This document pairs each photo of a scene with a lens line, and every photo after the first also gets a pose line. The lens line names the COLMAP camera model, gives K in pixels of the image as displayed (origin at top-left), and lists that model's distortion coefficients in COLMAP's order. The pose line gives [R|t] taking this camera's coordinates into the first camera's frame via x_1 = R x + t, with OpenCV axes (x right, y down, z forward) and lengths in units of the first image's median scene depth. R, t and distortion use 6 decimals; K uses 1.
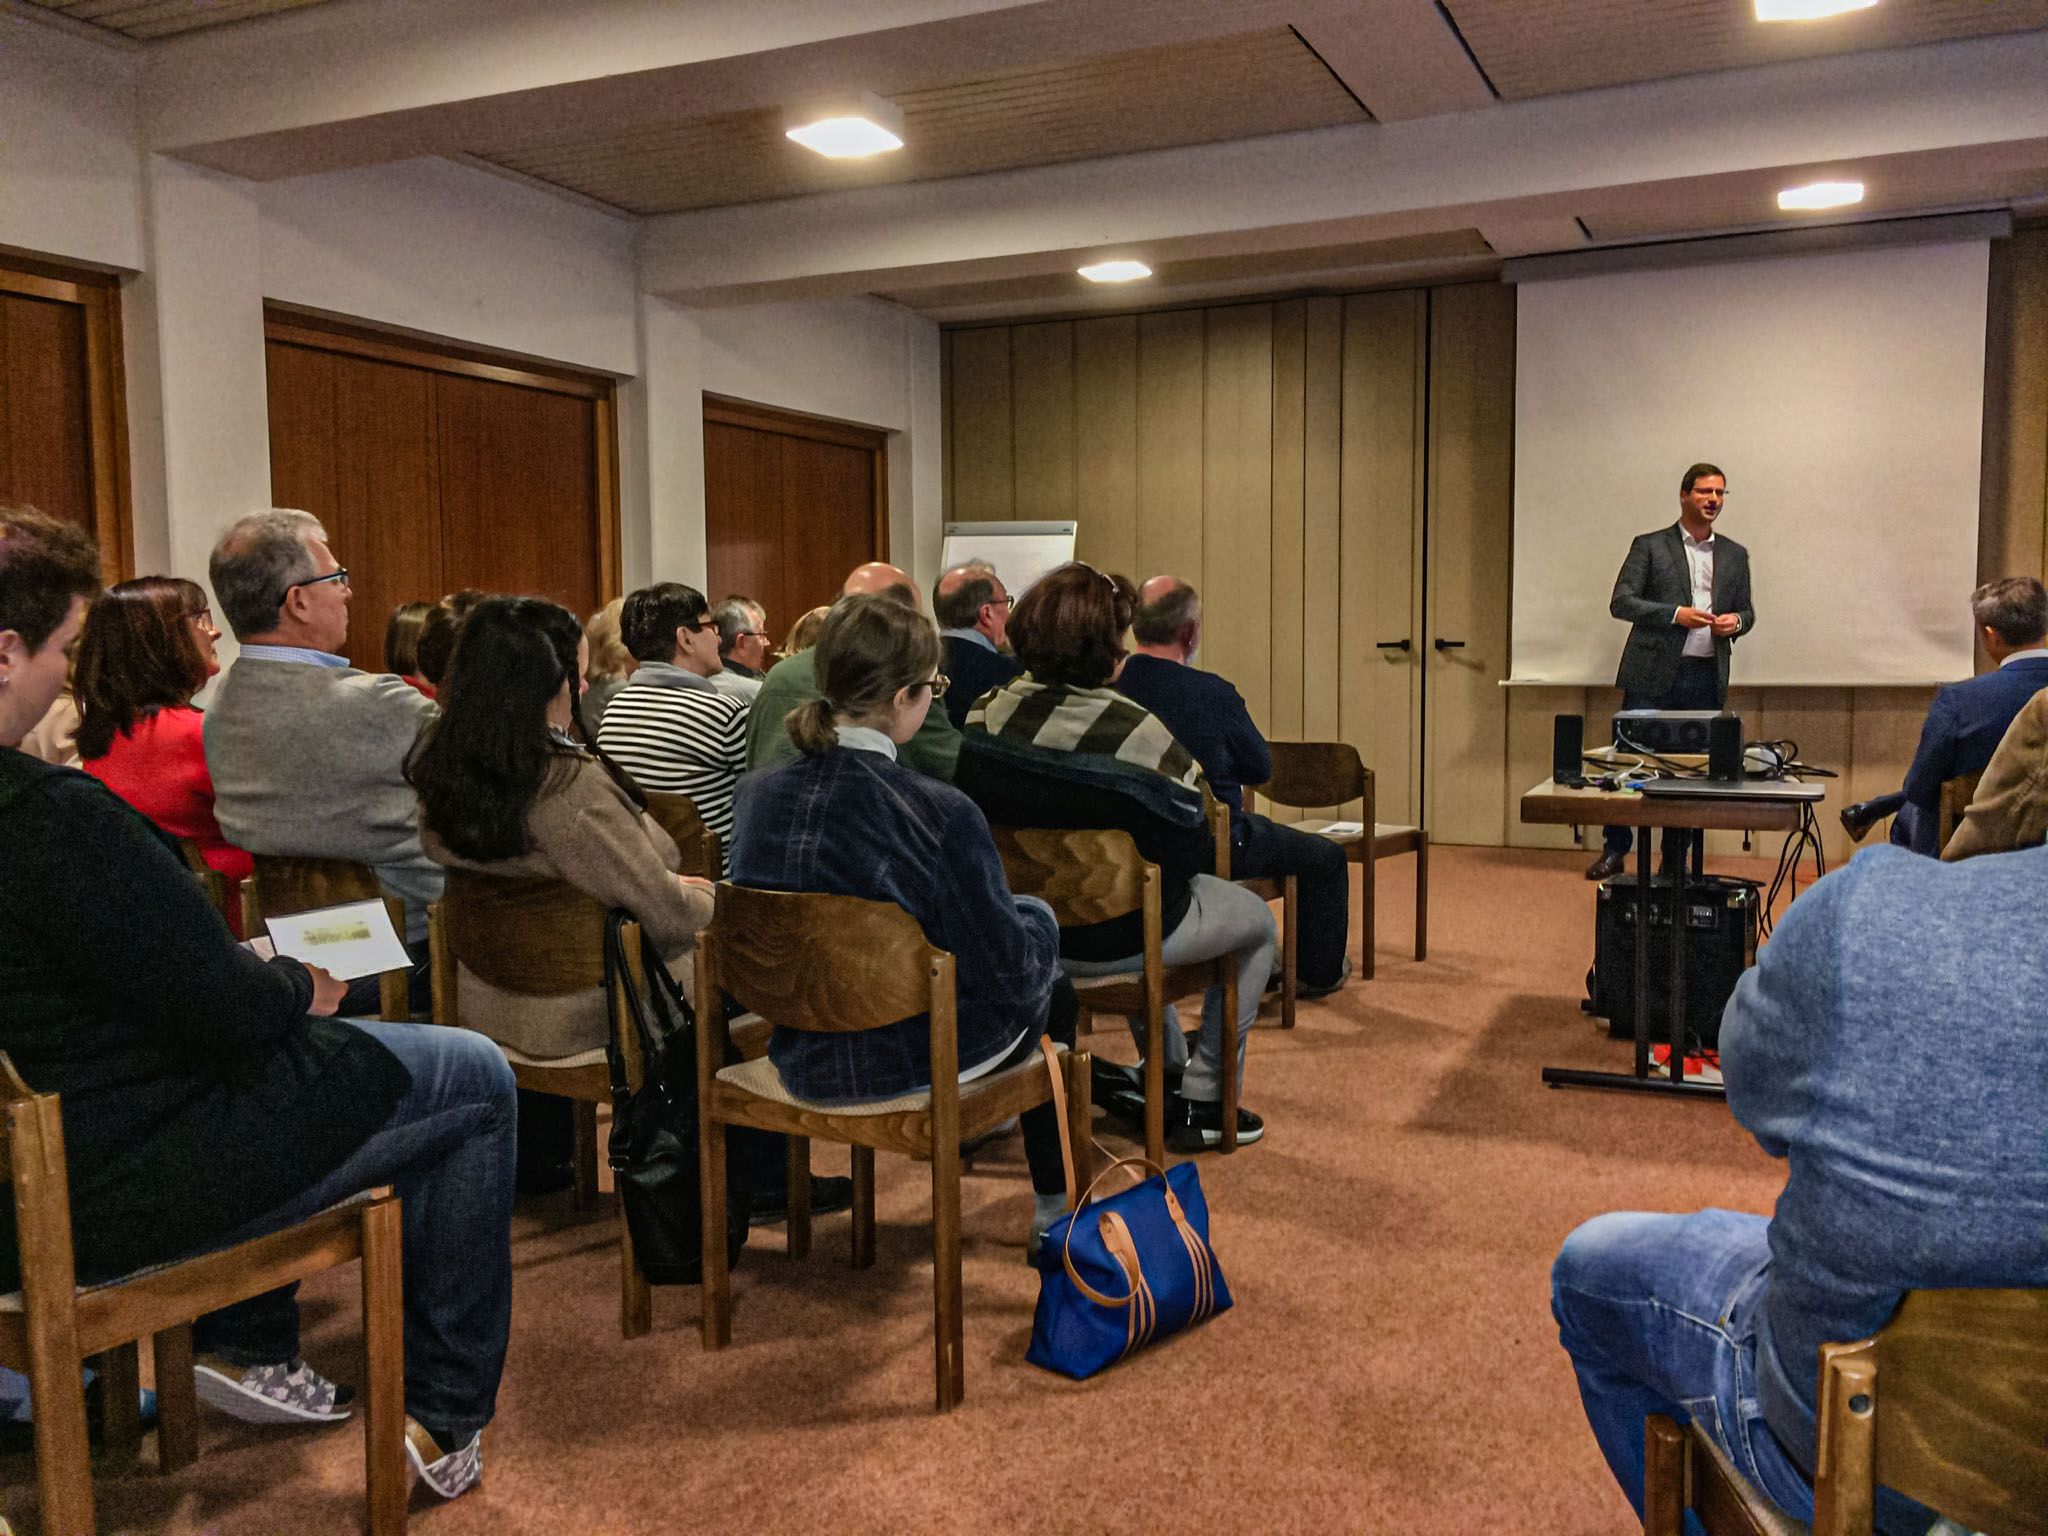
lens RADIAL K [[1735.0, 0, 1024.0], [0, 1735.0, 768.0], [0, 0, 1]] dist [0.062914, -0.078505]
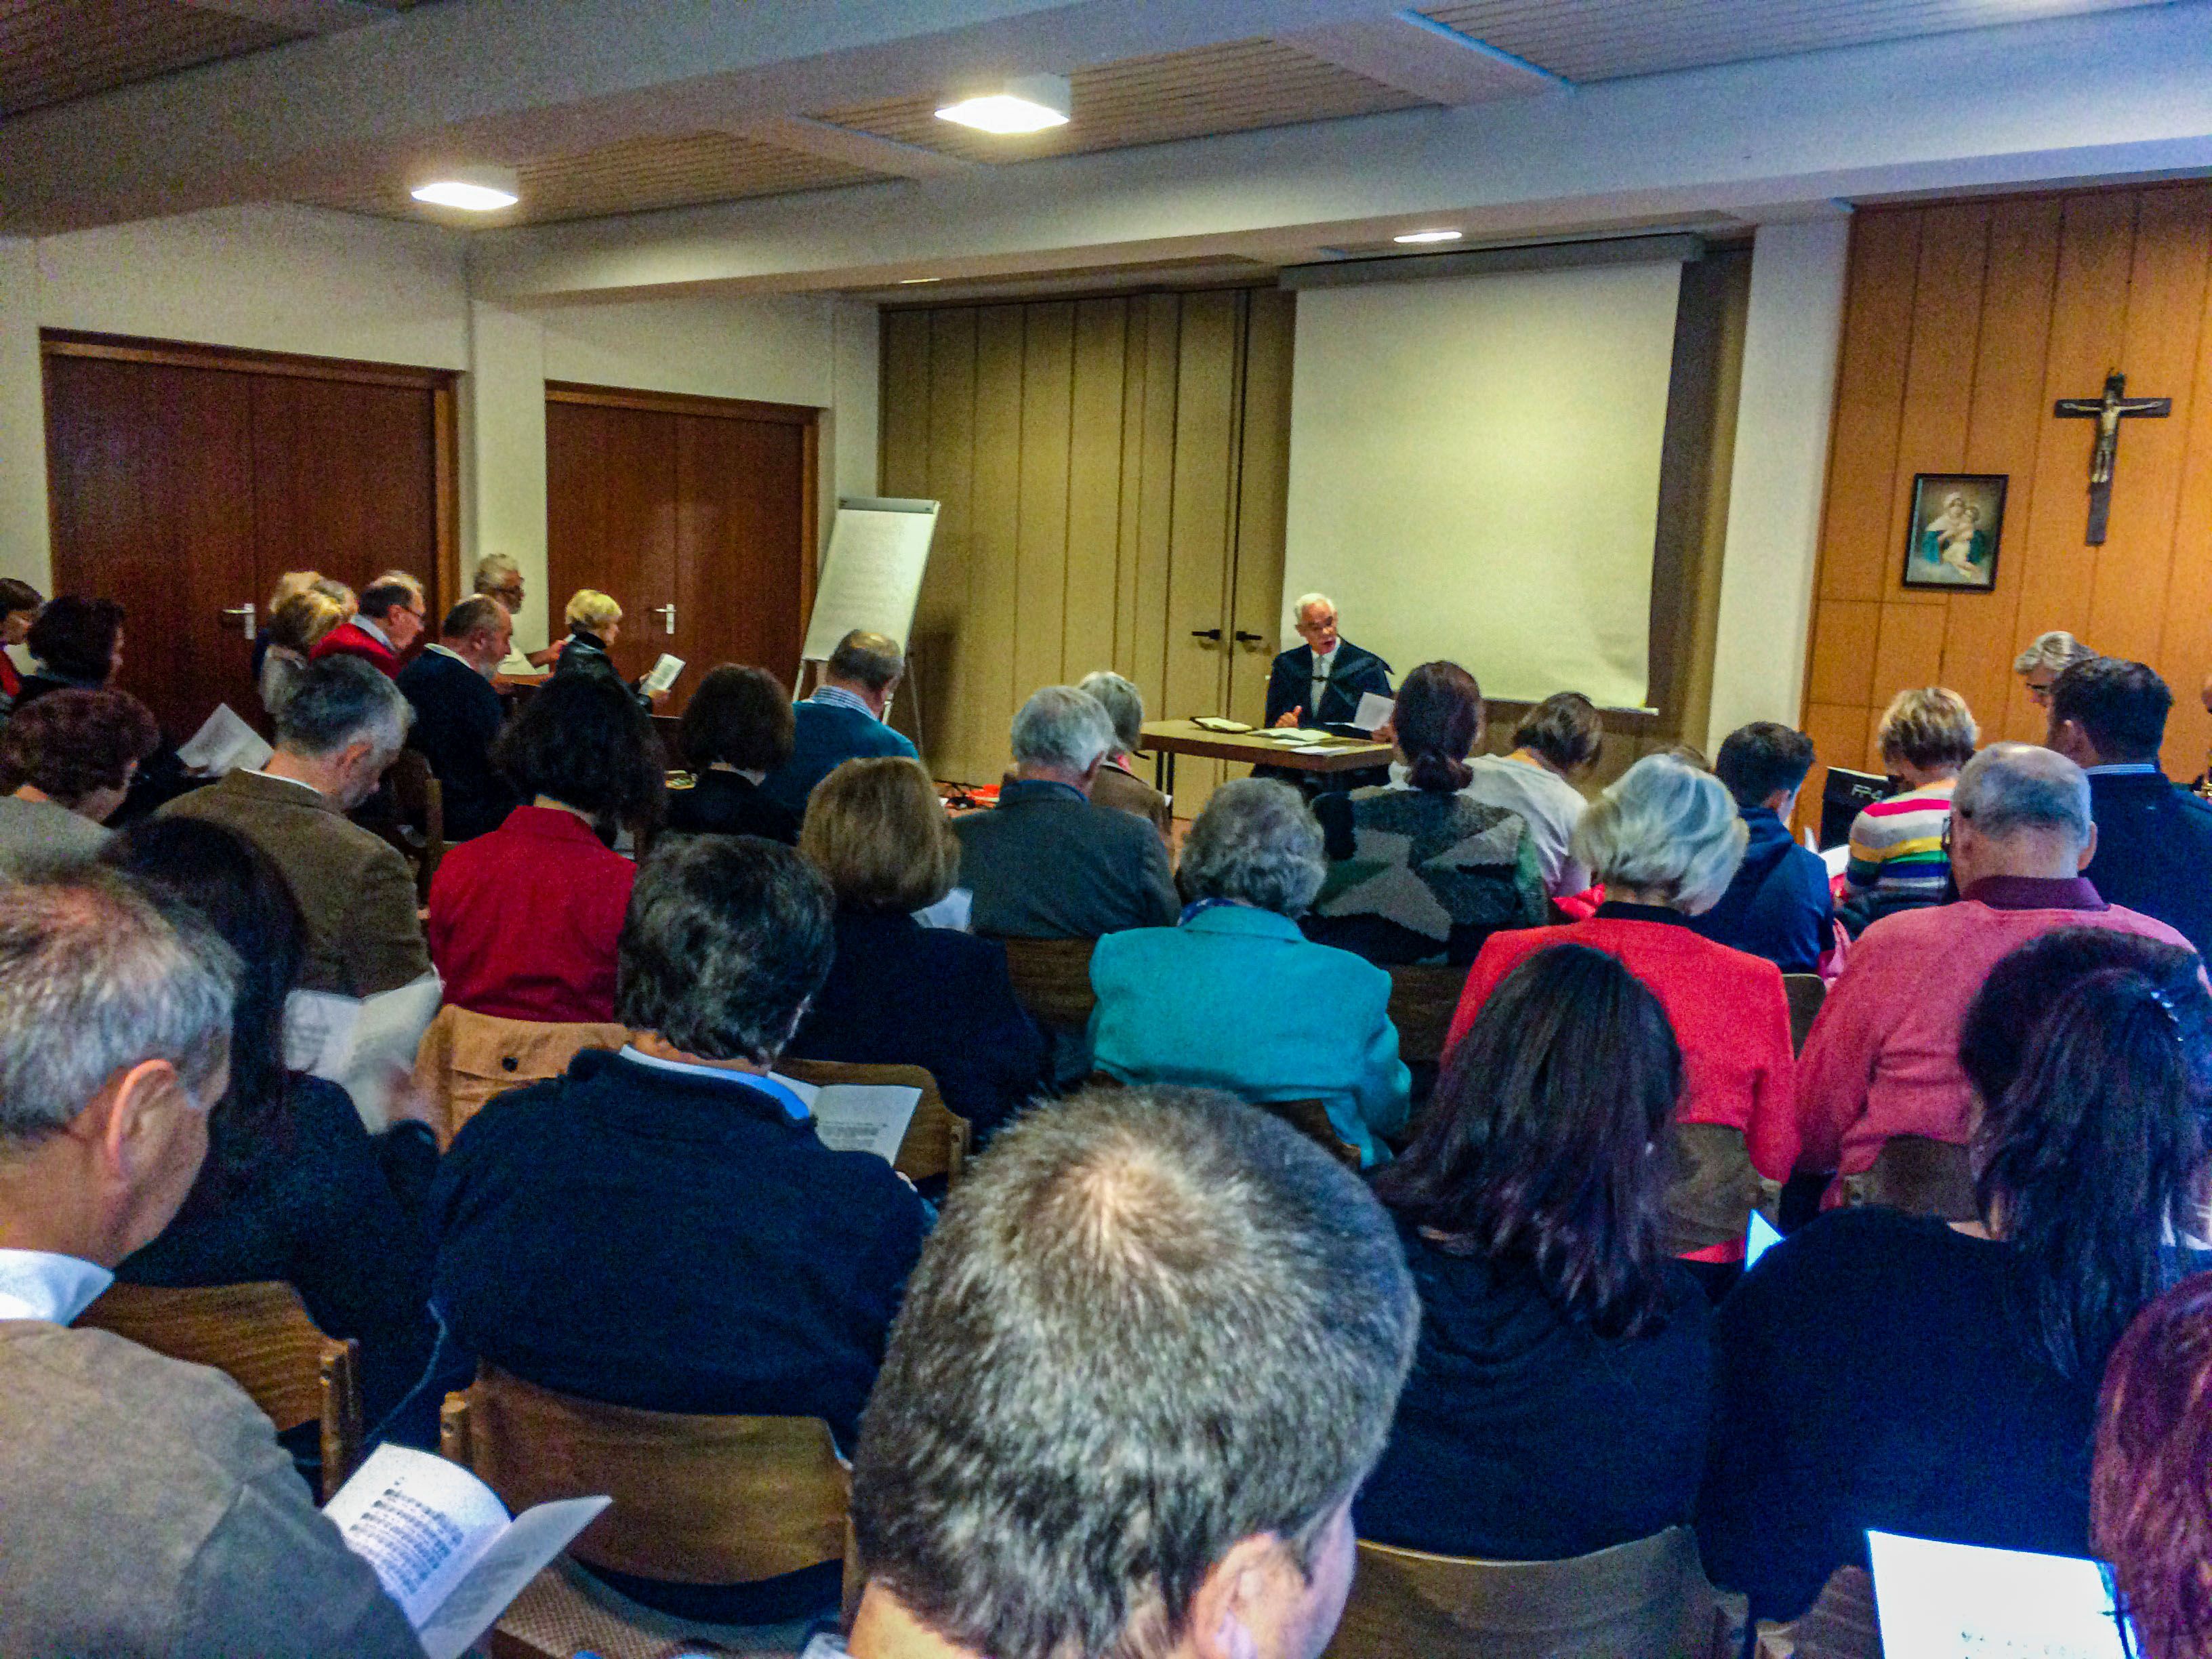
lens RADIAL K [[1854.5, 0, 1106.0], [0, 1854.5, 829.5], [0, 0, 1]] dist [0.102466, -0.155474]
pose [[0.959537, 0.089259, -0.267060, 0.513364], [-0.069345, 0.994125, 0.083112, -0.046417], [0.272909, -0.061230, 0.960089, -0.113527]]
